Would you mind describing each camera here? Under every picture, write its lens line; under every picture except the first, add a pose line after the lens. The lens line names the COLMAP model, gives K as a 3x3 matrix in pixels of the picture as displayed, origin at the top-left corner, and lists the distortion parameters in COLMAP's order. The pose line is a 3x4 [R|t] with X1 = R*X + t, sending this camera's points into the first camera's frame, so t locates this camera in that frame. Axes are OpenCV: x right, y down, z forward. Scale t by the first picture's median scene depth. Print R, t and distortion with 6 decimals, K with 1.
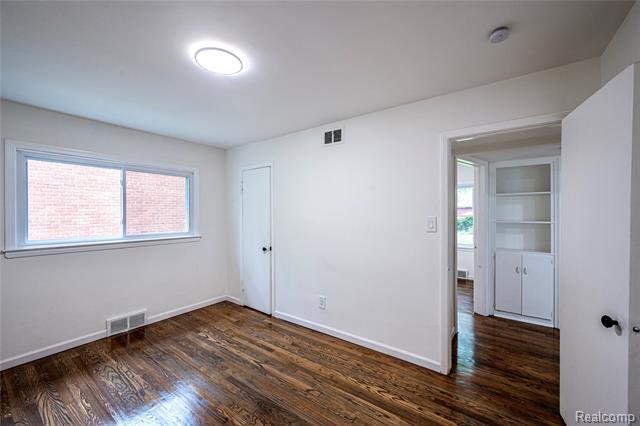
lens RADIAL K [[251.3, 0, 320.0], [0, 251.3, 213.0], [0, 0, 1]] dist [-0.000417, 0.000063]
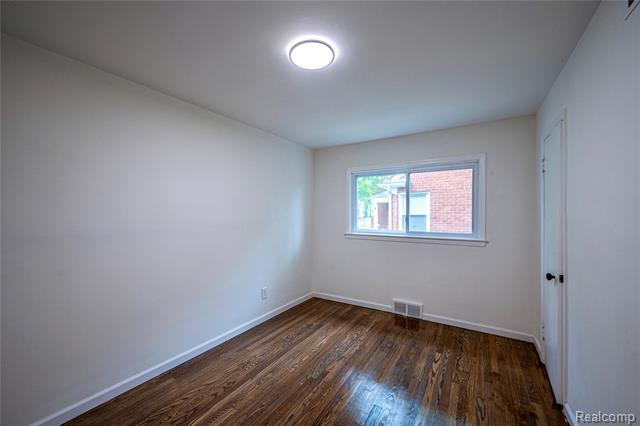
lens RADIAL K [[251.3, 0, 320.0], [0, 251.3, 213.0], [0, 0, 1]] dist [-0.000417, 0.000063]
pose [[0.069015, 0.002069, -0.997613, 0.331696], [0.001819, 0.999996, 0.002199, 0.005151], [0.997614, -0.001967, 0.069011, 0.543820]]
